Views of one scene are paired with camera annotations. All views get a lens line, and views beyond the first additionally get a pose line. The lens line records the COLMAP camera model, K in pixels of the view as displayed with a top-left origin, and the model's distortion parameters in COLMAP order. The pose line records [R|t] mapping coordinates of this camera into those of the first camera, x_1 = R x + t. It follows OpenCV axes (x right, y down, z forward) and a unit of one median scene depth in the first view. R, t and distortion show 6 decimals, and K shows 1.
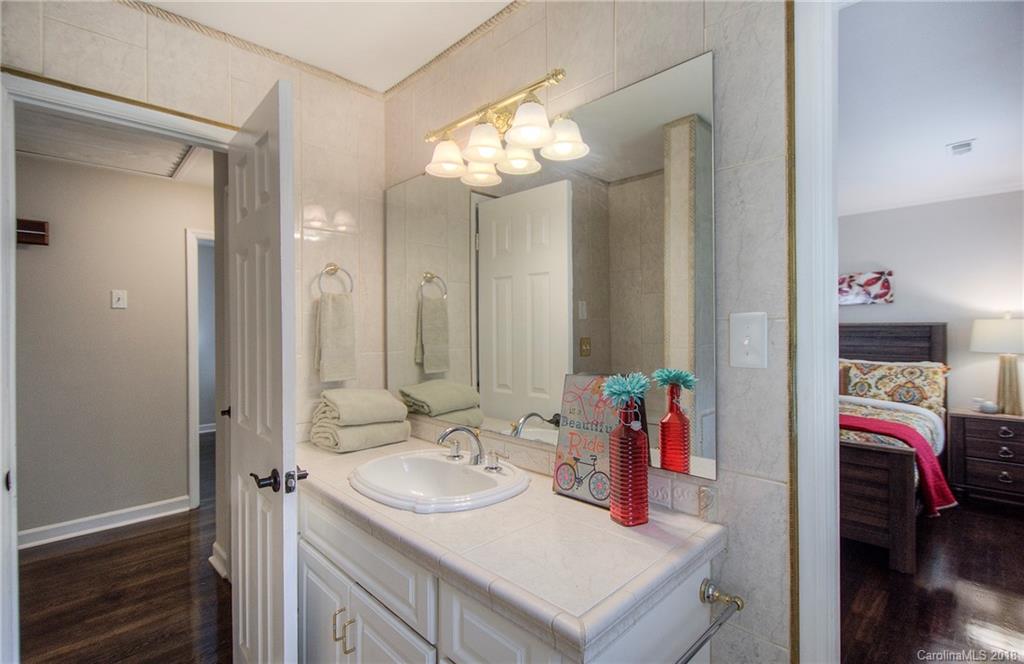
lens RADIAL K [[471.3, 0, 512.6], [0, 471.3, 329.5], [0, 0, 1]] dist [0.000199, 0.000020]
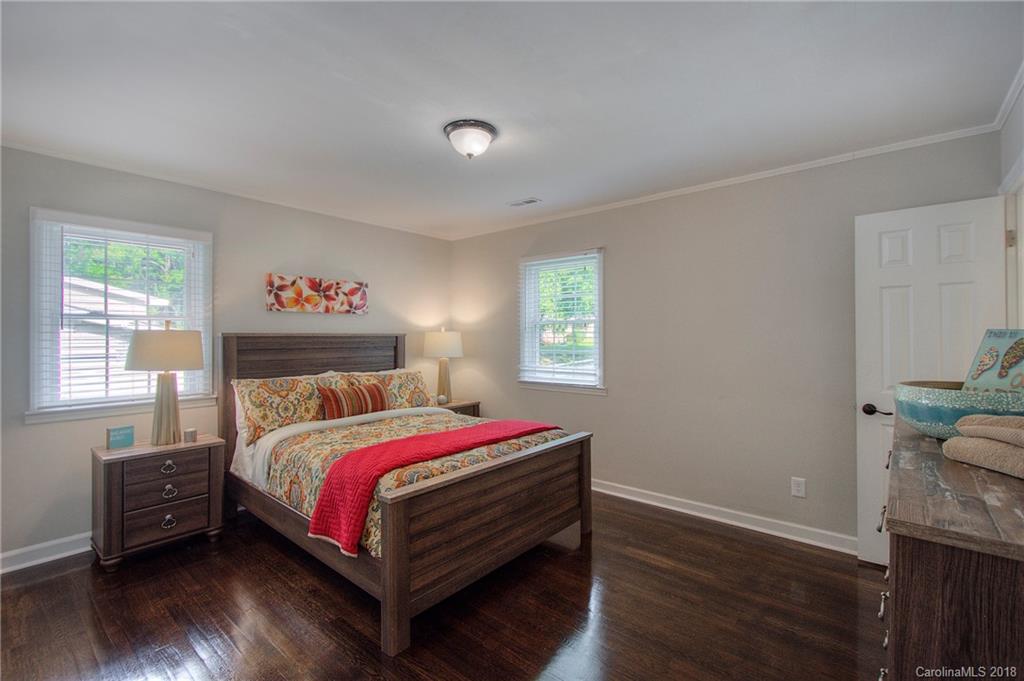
lens RADIAL K [[447.9, 0, 512.7], [0, 447.9, 337.1], [0, 0, 1]] dist [-0.000228, -0.000277]
pose [[-0.088569, -0.000527, 0.996070, -0.198421], [0.005888, 0.999982, 0.001053, -0.005469], [-0.996053, 0.005958, -0.088564, 0.762854]]
